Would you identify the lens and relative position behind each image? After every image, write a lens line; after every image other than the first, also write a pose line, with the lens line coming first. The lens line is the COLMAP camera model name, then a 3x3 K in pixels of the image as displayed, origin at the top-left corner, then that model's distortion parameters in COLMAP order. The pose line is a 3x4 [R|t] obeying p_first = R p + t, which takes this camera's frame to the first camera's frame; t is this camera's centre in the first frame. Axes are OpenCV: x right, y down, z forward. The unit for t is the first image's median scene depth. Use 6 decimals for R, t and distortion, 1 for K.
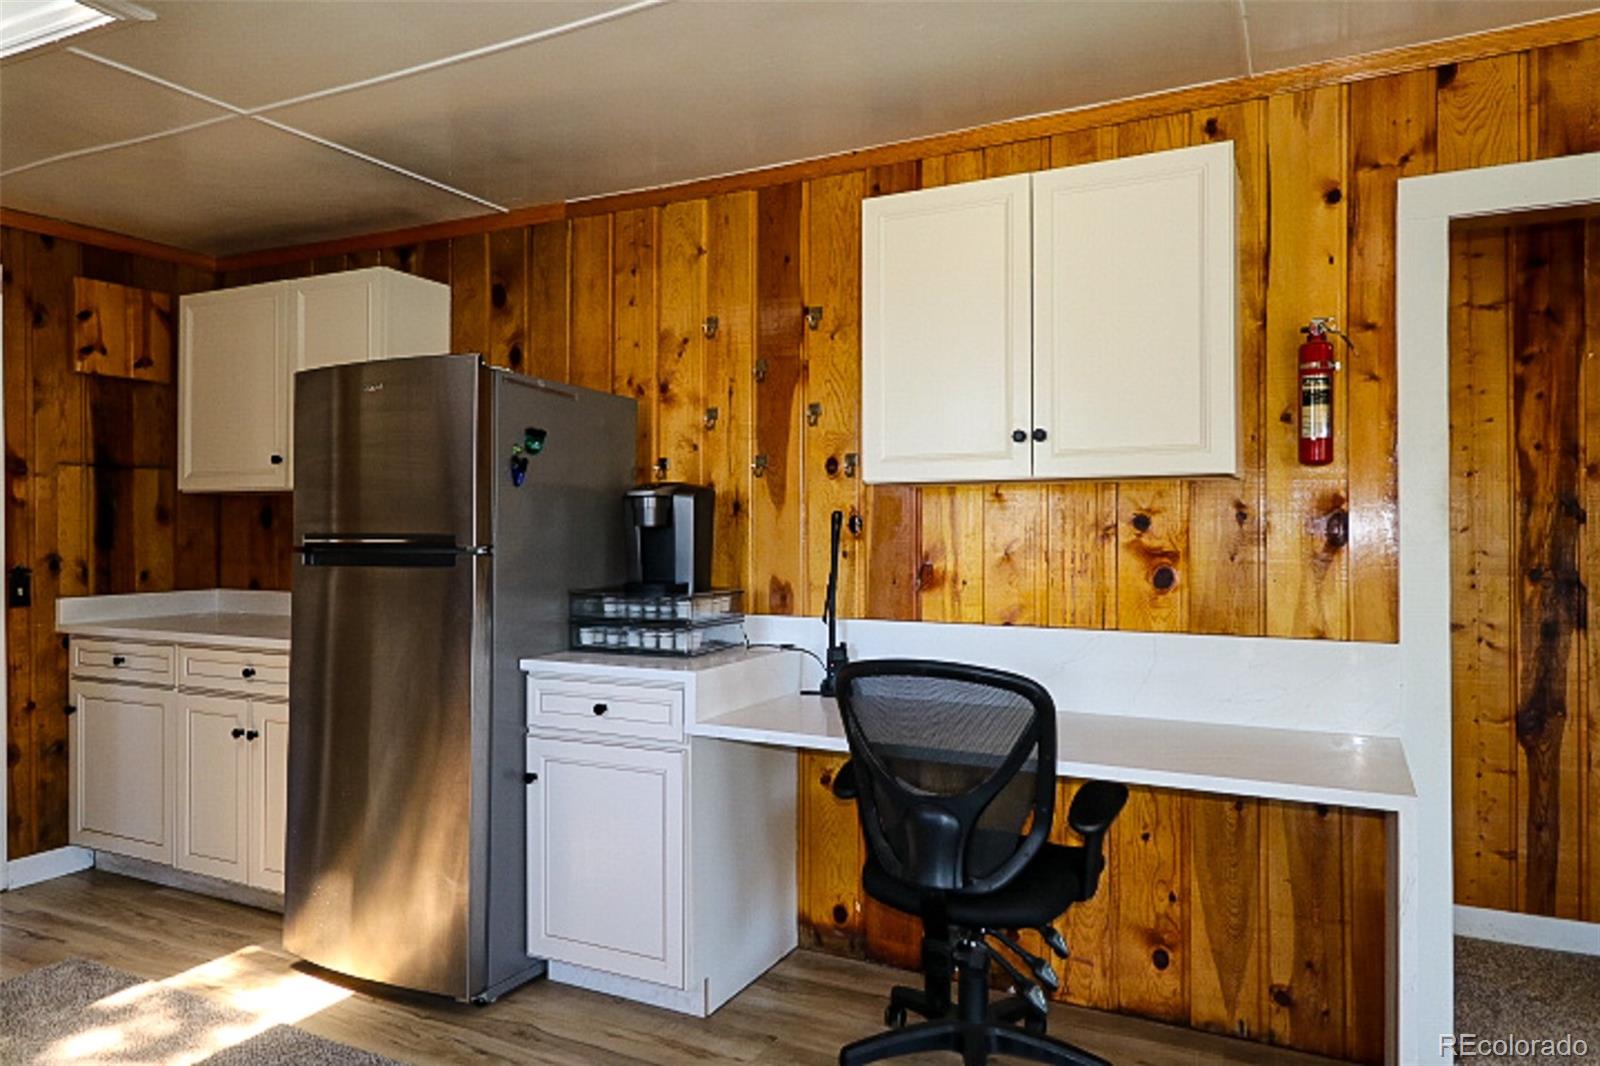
lens RADIAL K [[1061.3, 0, 800.6], [0, 1061.3, 522.8], [0, 0, 1]] dist [0.009944, -0.002862]
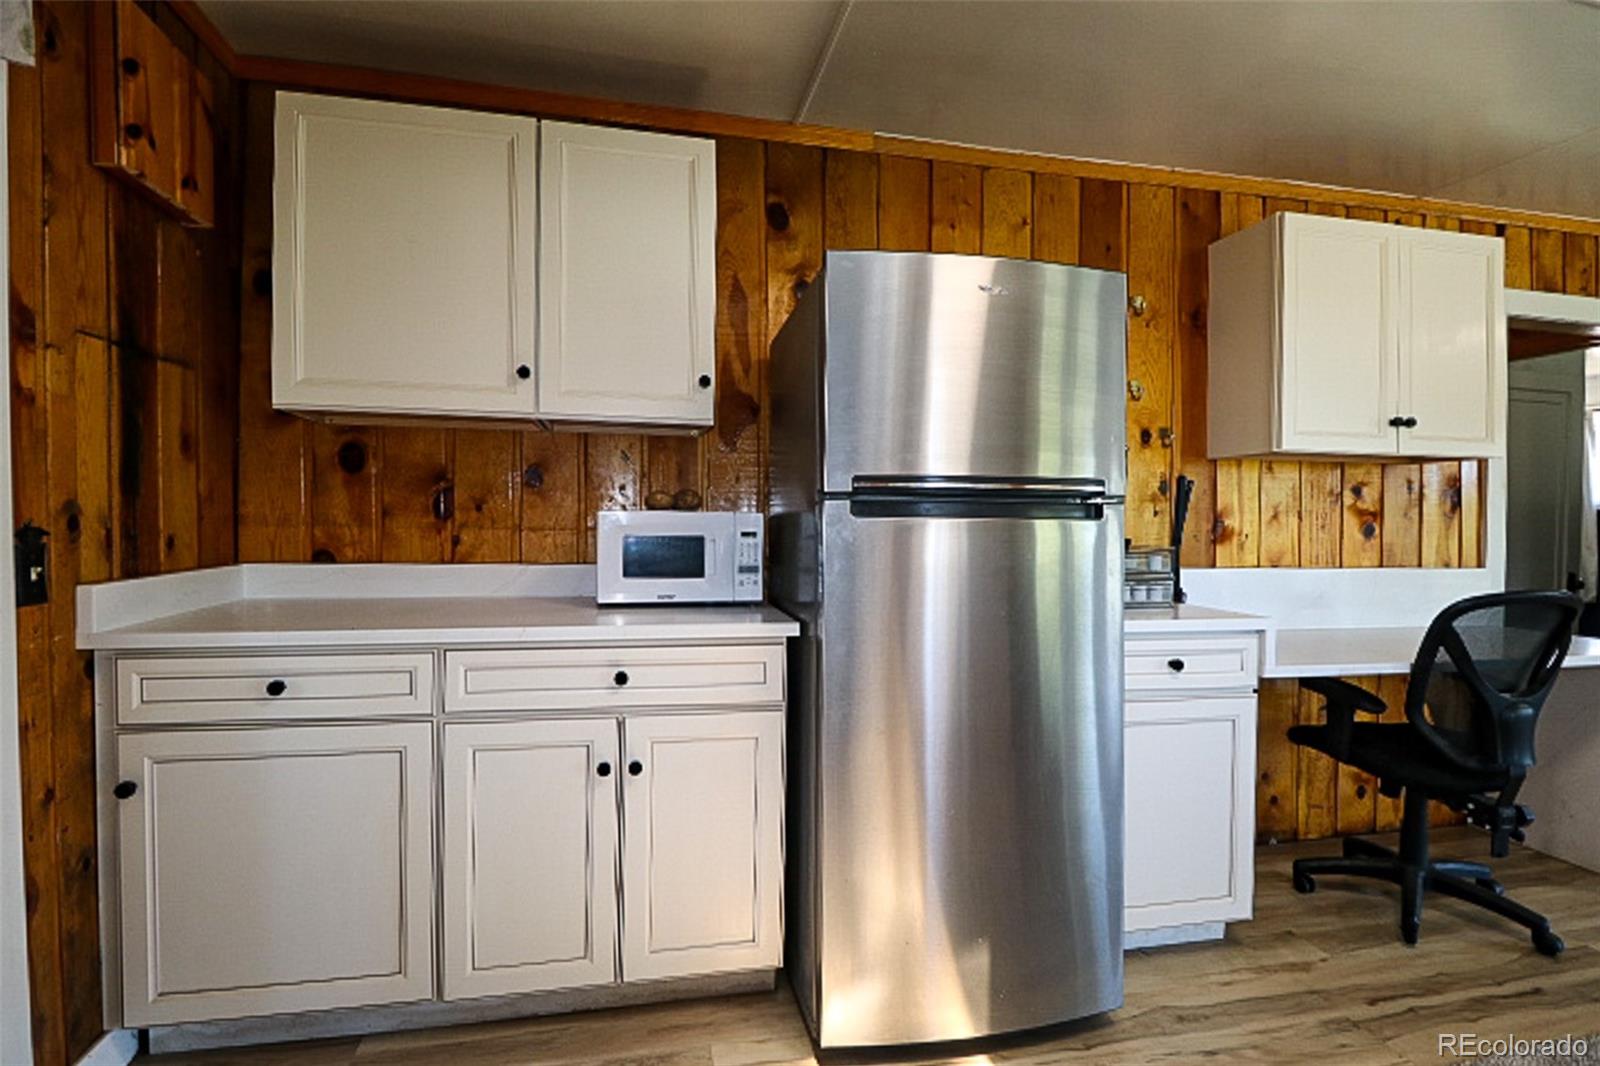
lens RADIAL K [[754.8, 0, 793.4], [0, 754.8, 527.5], [0, 0, 1]] dist [-0.000294, -0.011959]
pose [[0.784271, -0.000240, 0.620419, -0.797157], [-0.016323, 0.999646, 0.021021, 0.034945], [-0.620204, -0.026613, 0.783989, 0.601942]]
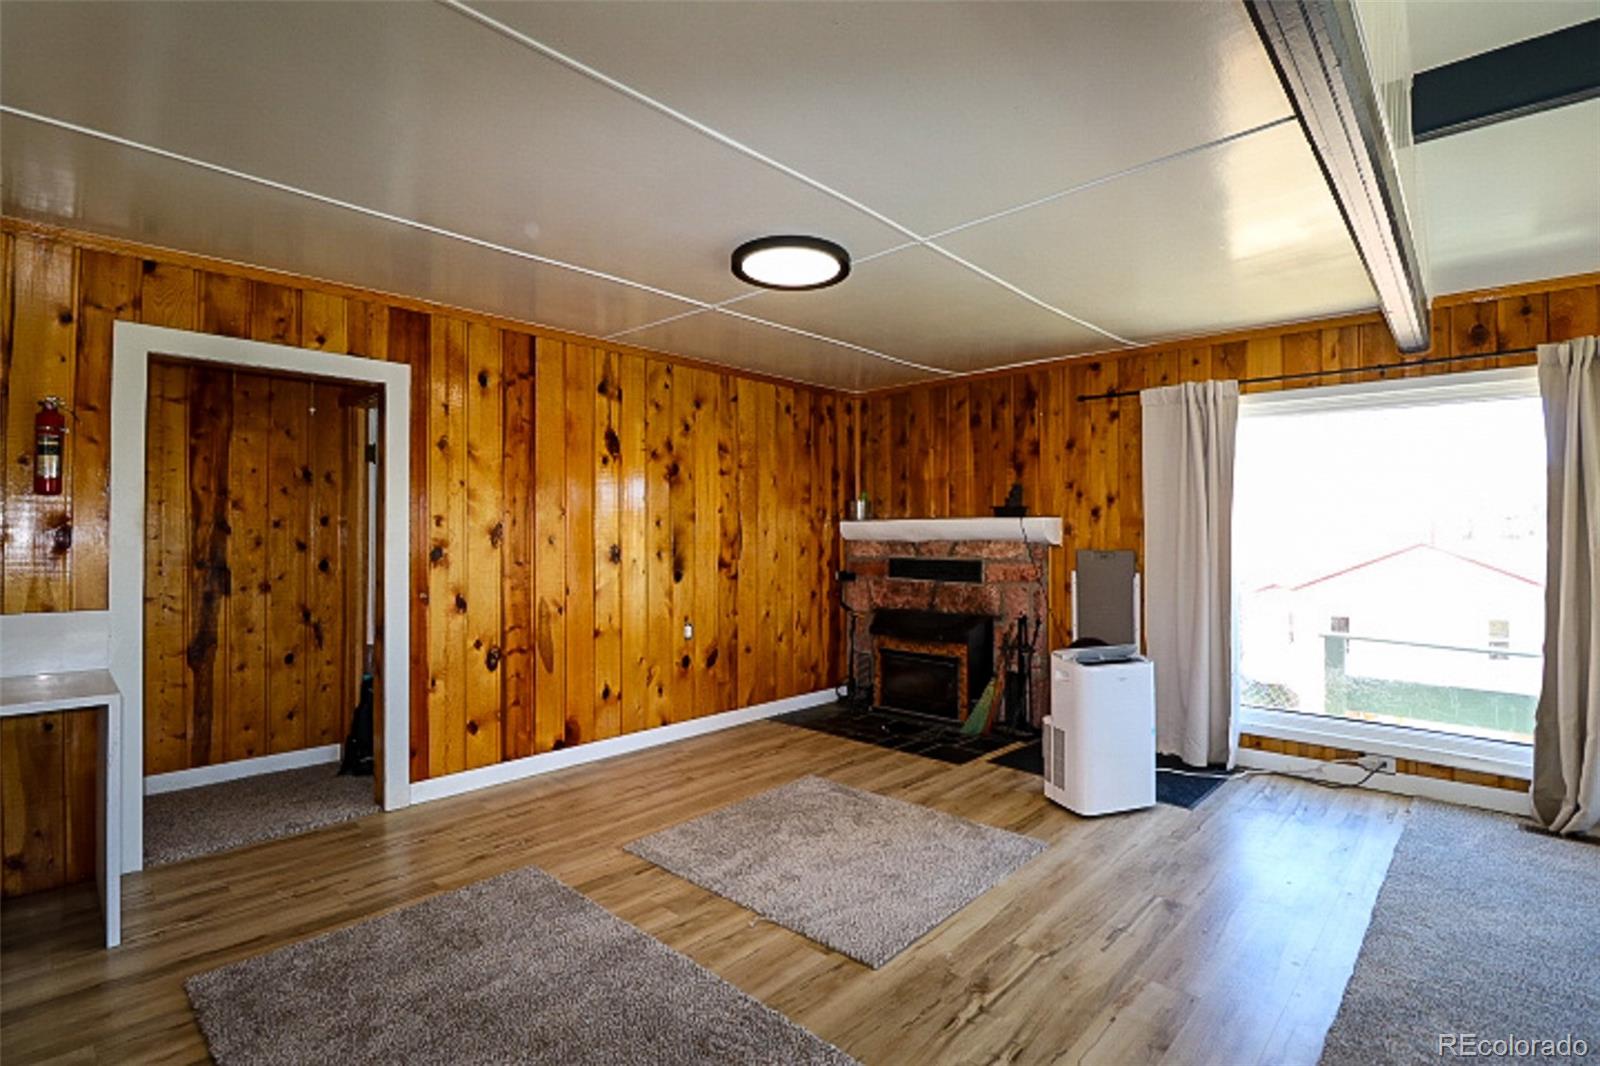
lens RADIAL K [[736.4, 0, 791.3], [0, 736.4, 525.0], [0, 0, 1]] dist [0.000096, -0.013119]
pose [[0.296115, 0.016484, 0.955010, -0.143460], [-0.009480, 0.999853, -0.014318, -0.006259], [-0.955105, -0.004814, 0.296228, -0.239807]]
